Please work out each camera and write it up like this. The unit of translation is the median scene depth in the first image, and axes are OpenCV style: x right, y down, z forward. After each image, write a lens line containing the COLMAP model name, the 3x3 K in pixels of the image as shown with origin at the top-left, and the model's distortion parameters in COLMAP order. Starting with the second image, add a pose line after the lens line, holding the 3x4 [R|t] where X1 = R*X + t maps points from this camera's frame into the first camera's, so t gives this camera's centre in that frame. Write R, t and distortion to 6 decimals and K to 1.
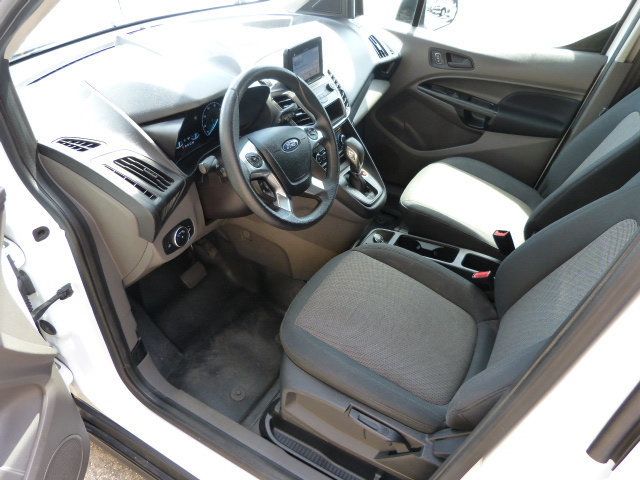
lens RADIAL K [[479.5, 0, 317.8], [0, 479.5, 239.2], [0, 0, 1]] dist [-0.029409, 0.019913]
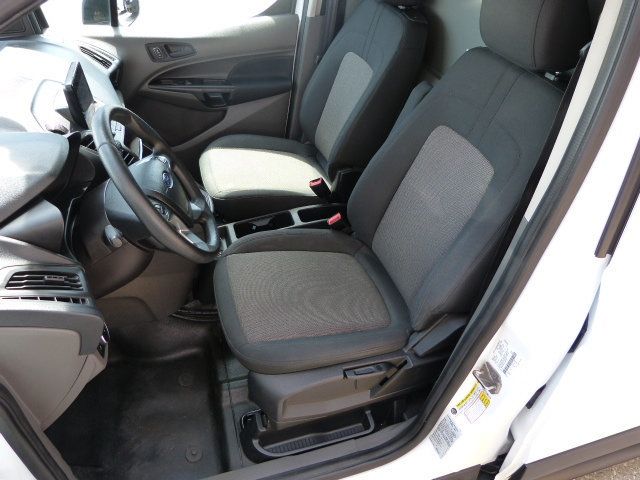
lens RADIAL K [[479.5, 0, 319.5], [0, 479.5, 240.3], [0, 0, 1]] dist [-0.029409, 0.019913]
pose [[0.694648, -0.464077, 0.549634, -0.295525], [0.437971, 0.878977, 0.188630, -0.098865], [-0.570654, 0.109692, 0.813831, 0.068764]]
